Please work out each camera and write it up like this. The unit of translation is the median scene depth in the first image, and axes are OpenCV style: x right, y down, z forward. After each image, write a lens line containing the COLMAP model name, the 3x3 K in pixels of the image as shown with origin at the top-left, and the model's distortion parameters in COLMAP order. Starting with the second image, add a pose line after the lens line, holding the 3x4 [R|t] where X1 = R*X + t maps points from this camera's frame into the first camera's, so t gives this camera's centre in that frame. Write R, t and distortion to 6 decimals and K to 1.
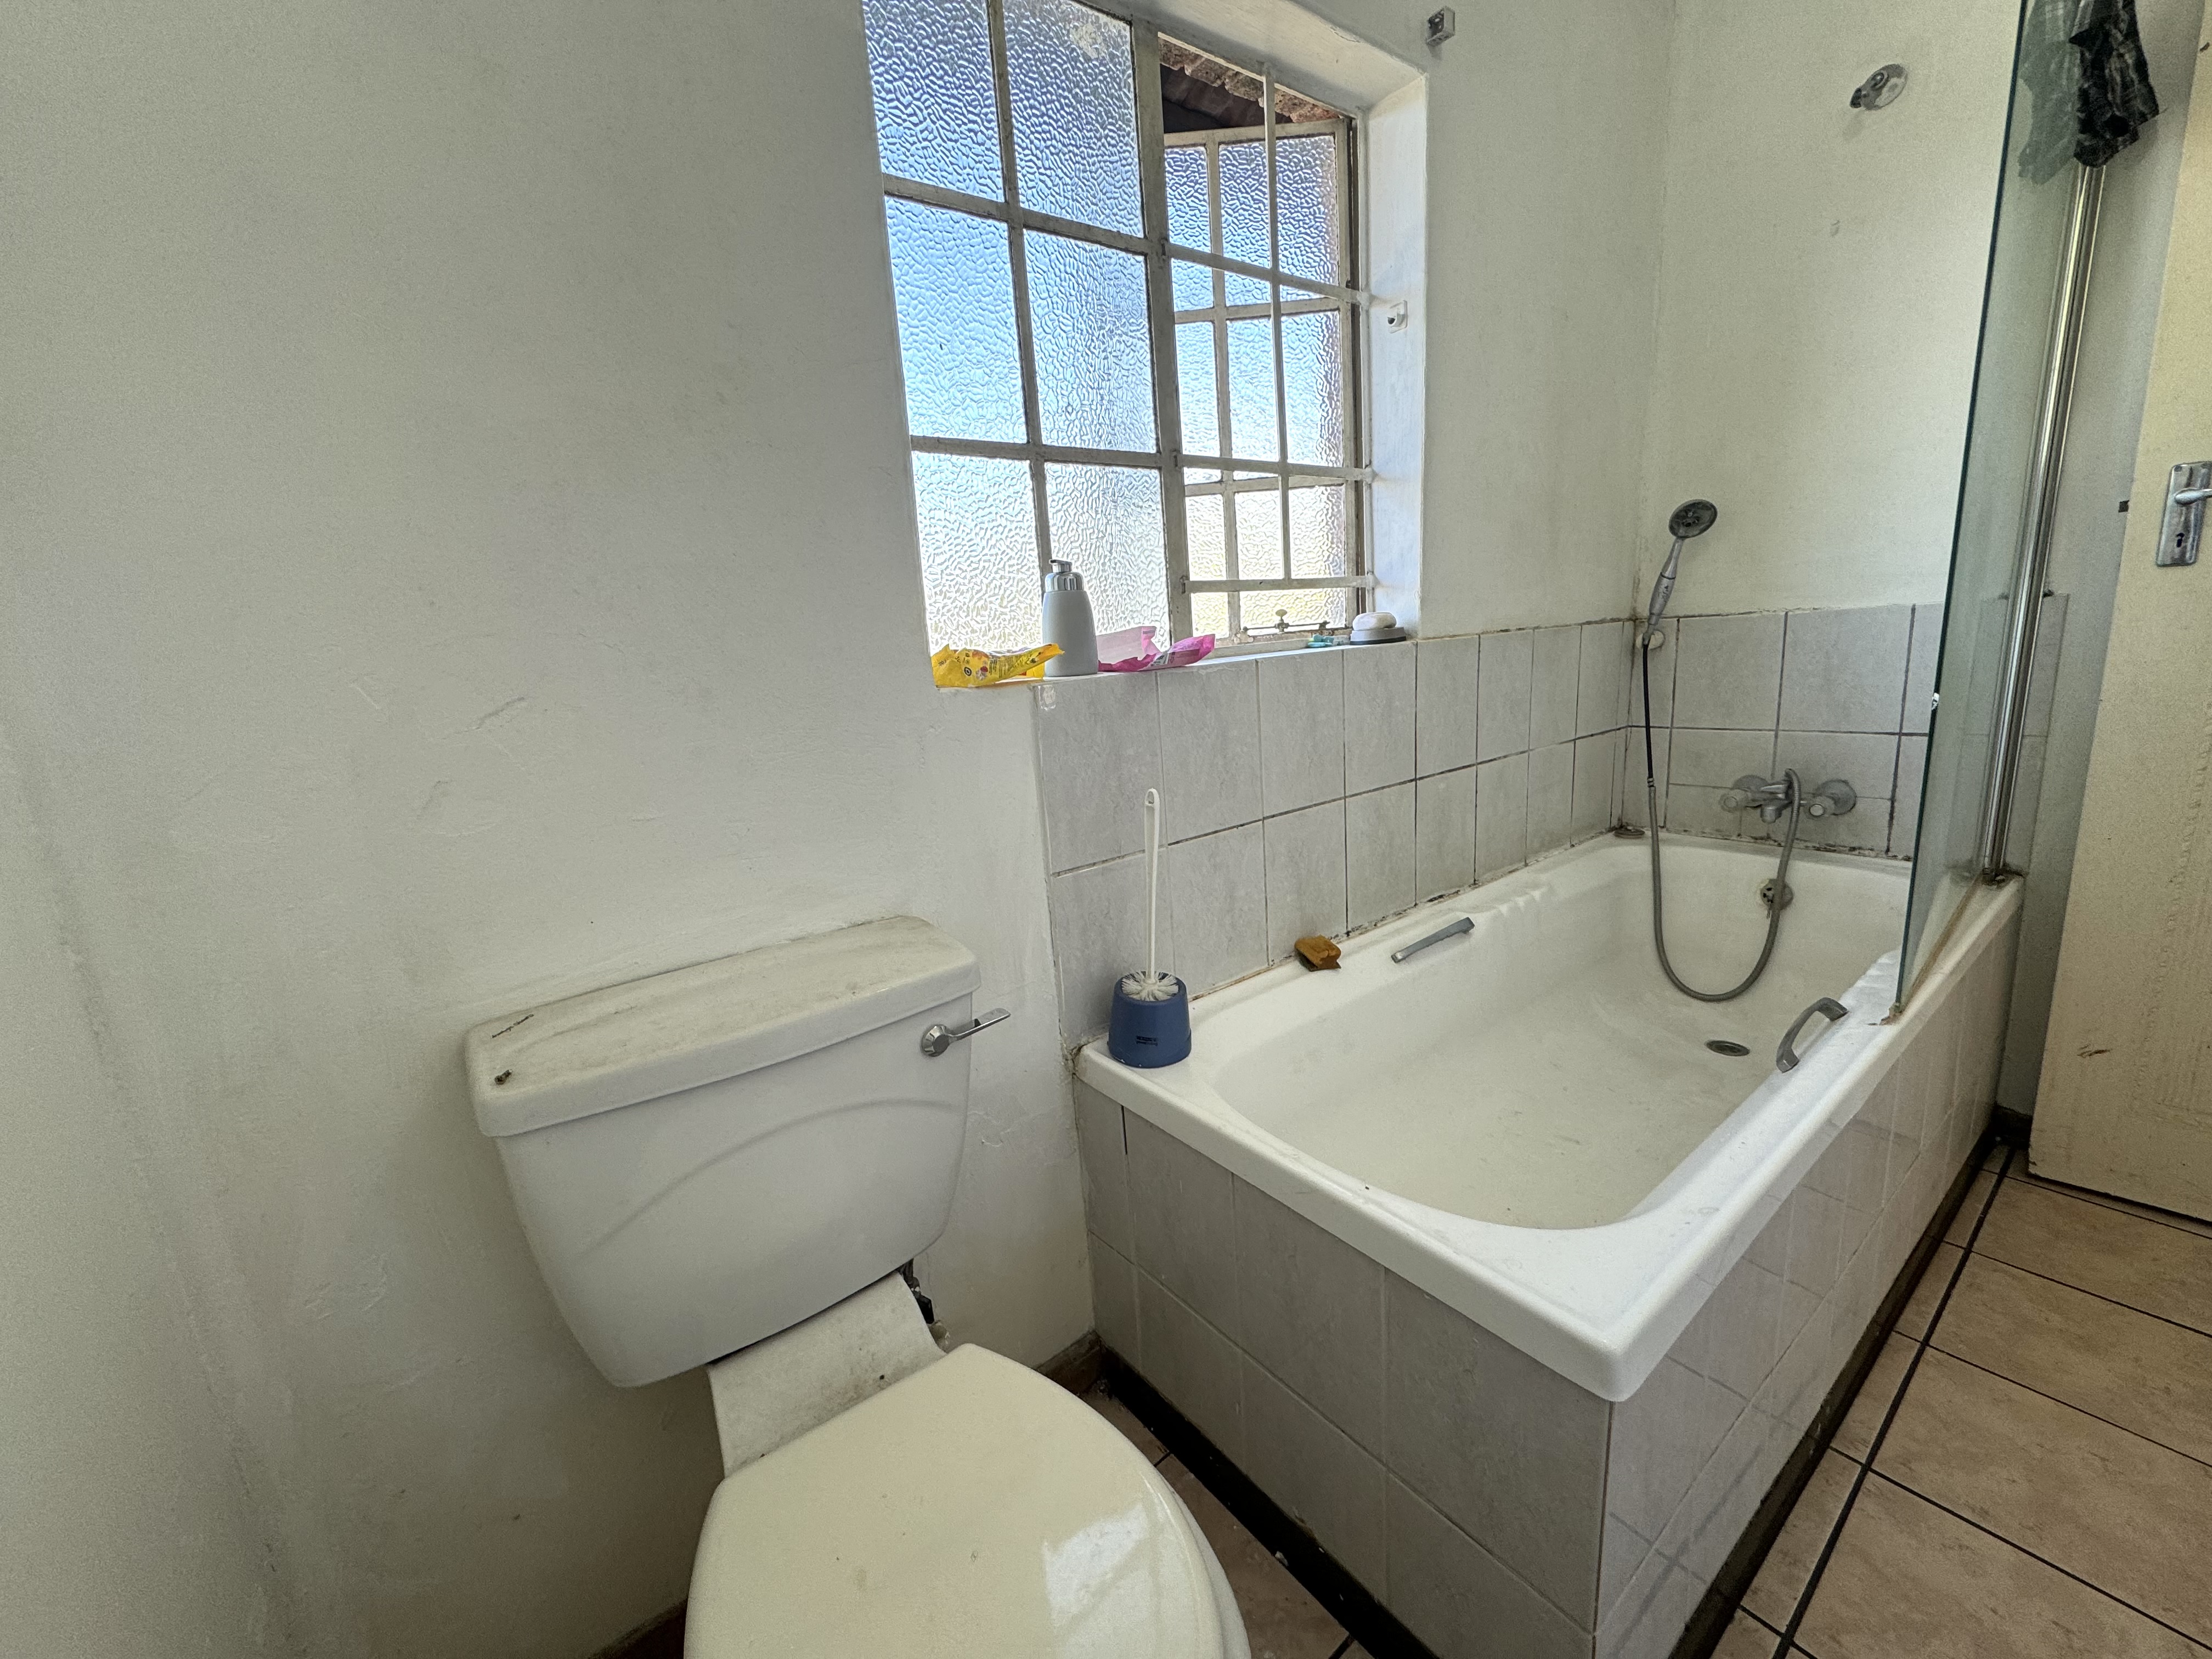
lens RADIAL K [[884.1, 0, 1118.1], [0, 884.1, 833.4], [0, 0, 1]] dist [-0.002450, -0.000104]
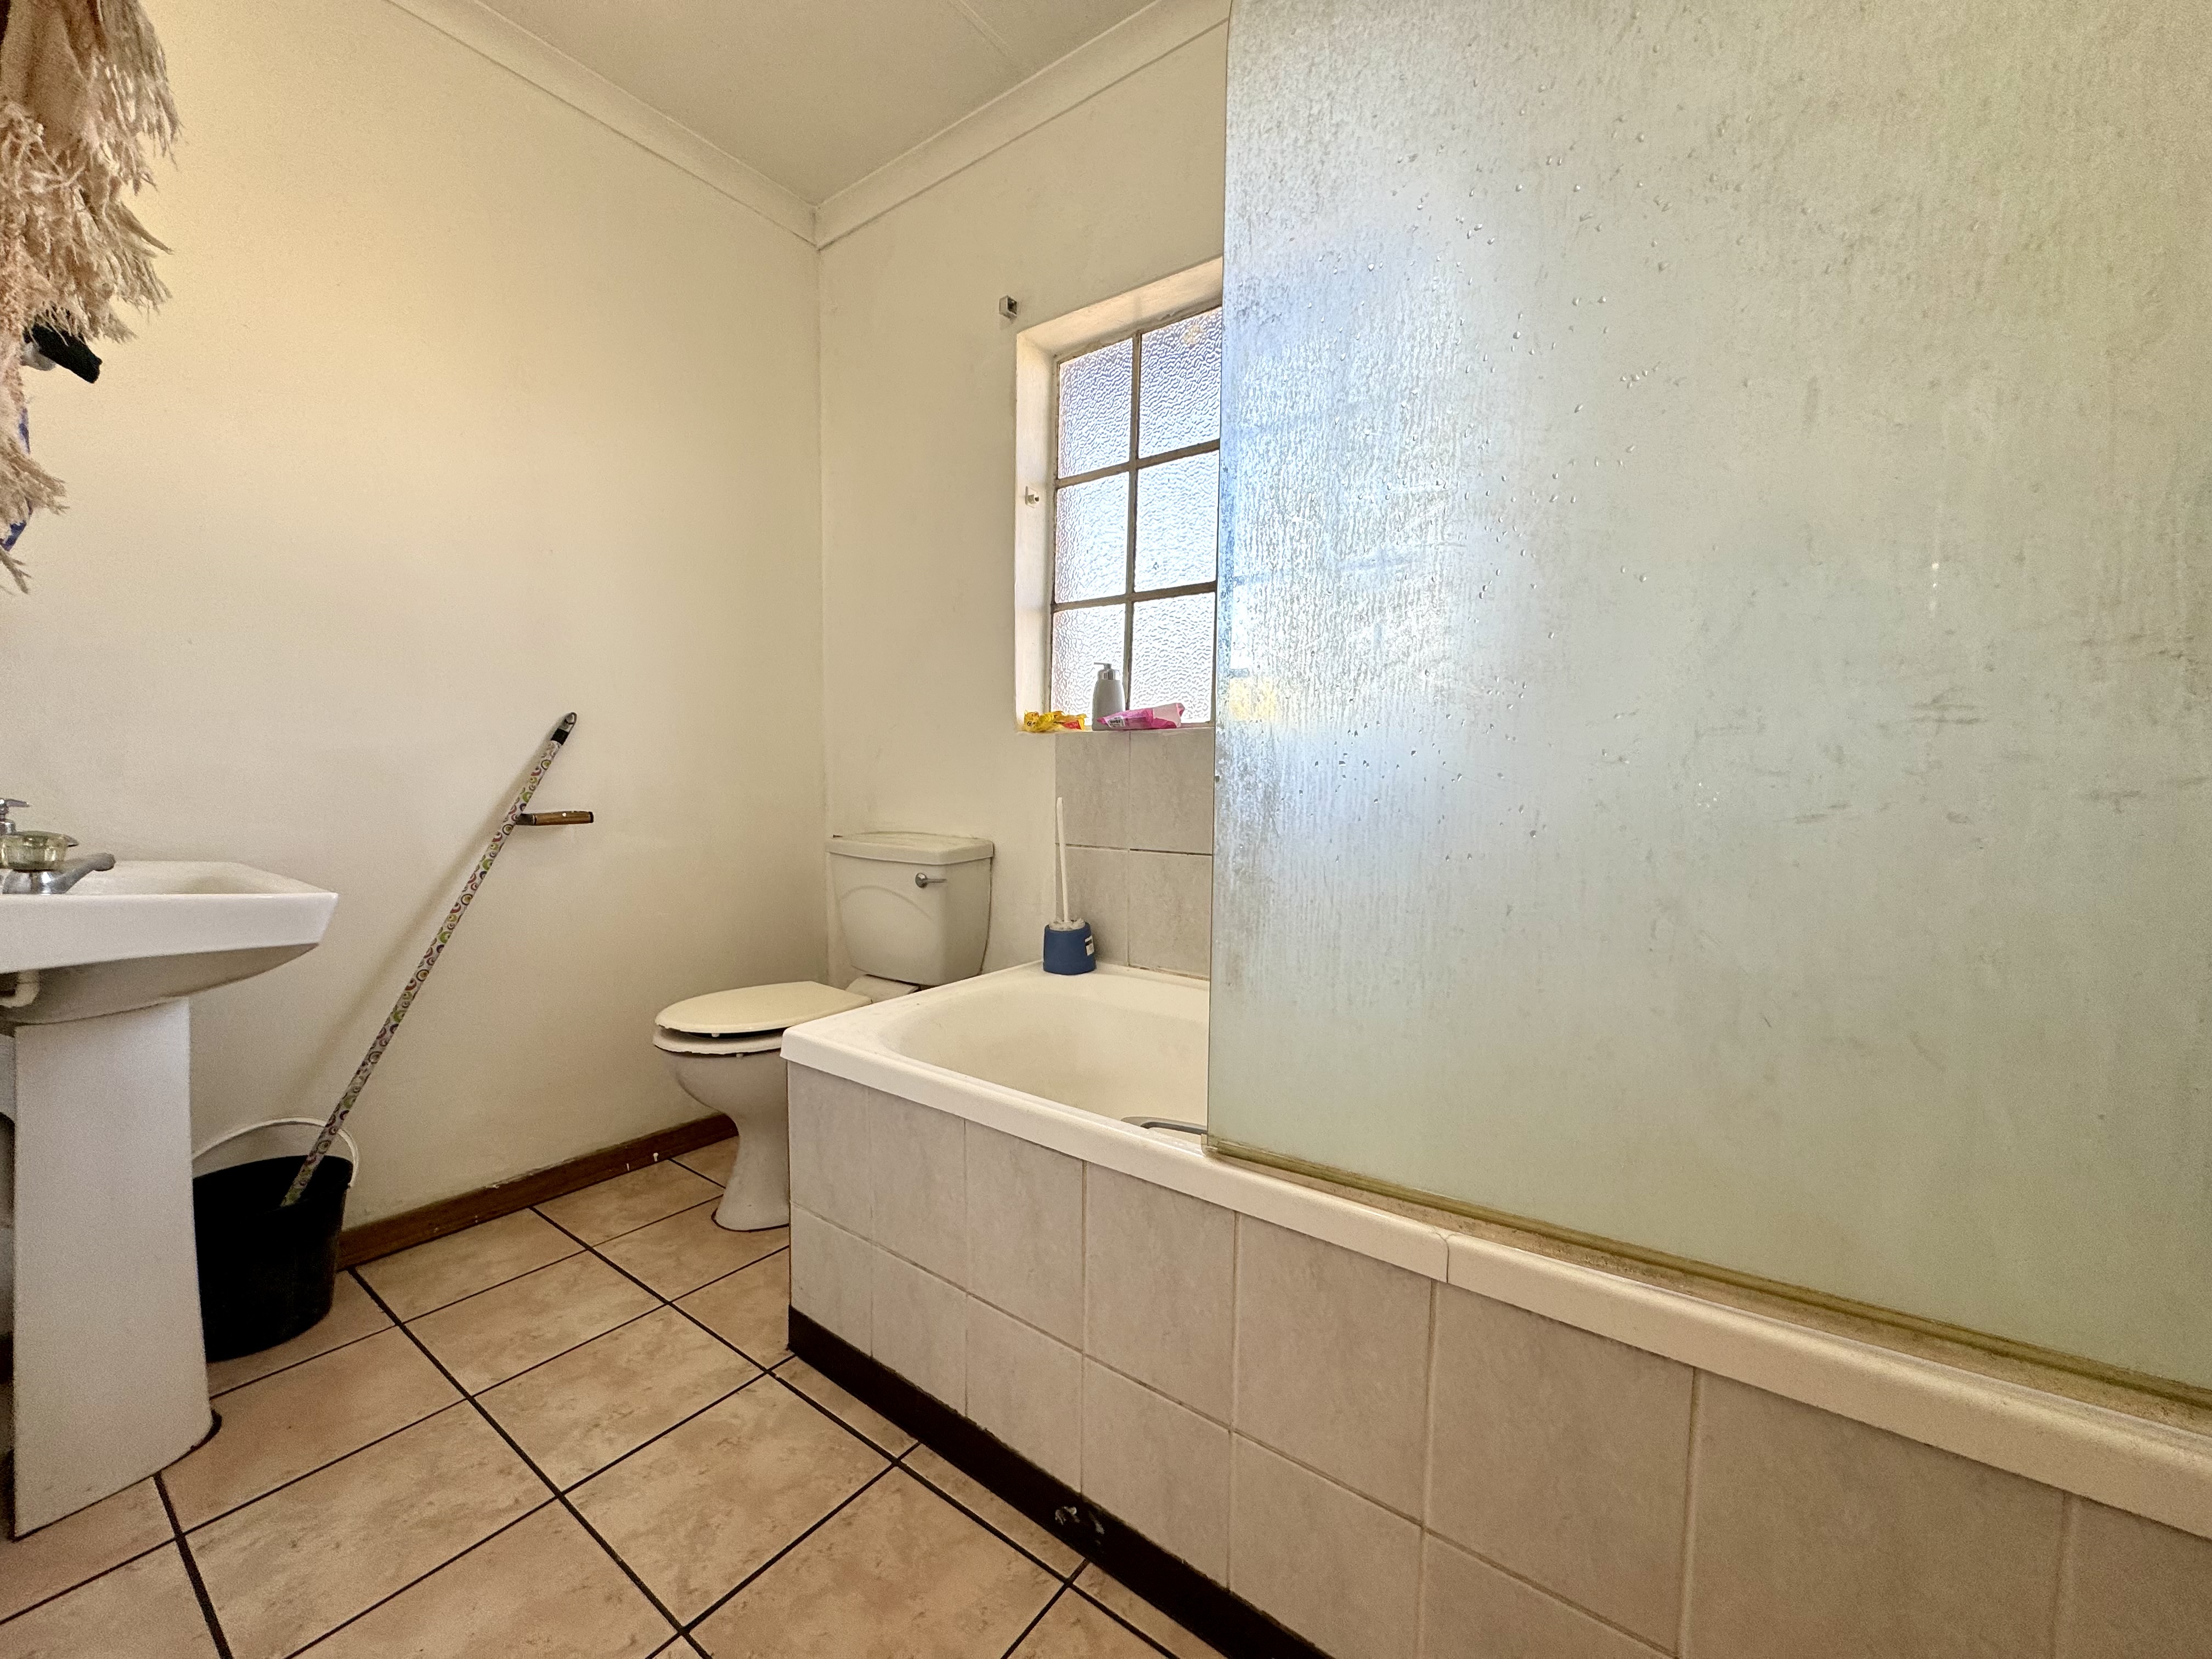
lens RADIAL K [[884.1, 0, 1119.6], [0, 884.1, 832.8], [0, 0, 1]] dist [-0.002450, -0.000104]
pose [[0.257583, 0.138071, -0.956341, 0.493148], [-0.236561, 0.968629, 0.076130, -0.041284], [0.936851, 0.206624, 0.282165, 0.195624]]
